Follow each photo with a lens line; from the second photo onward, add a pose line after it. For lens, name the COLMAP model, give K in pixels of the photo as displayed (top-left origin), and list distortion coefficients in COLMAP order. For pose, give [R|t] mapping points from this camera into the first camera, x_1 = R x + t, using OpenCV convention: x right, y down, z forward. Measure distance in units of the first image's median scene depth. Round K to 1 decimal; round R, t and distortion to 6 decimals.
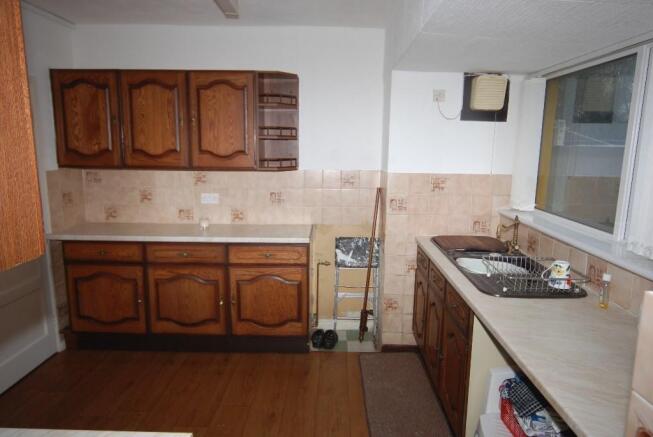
lens RADIAL K [[401.6, 0, 326.2], [0, 401.6, 219.4], [0, 0, 1]] dist [-0.007914, -0.000710]
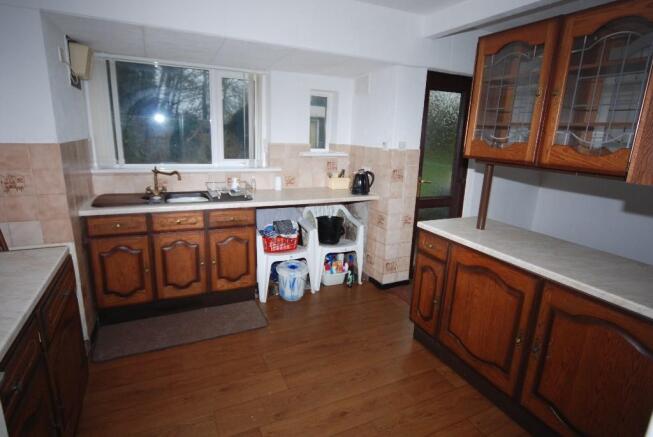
lens RADIAL K [[353.1, 0, 326.6], [0, 353.1, 217.3], [0, 0, 1]] dist [0.004109, 0.000309]
pose [[0.917132, -0.068395, 0.392673, -0.312637], [0.031961, 0.994615, 0.098591, -0.002162], [-0.397301, -0.077871, 0.914378, 0.004607]]
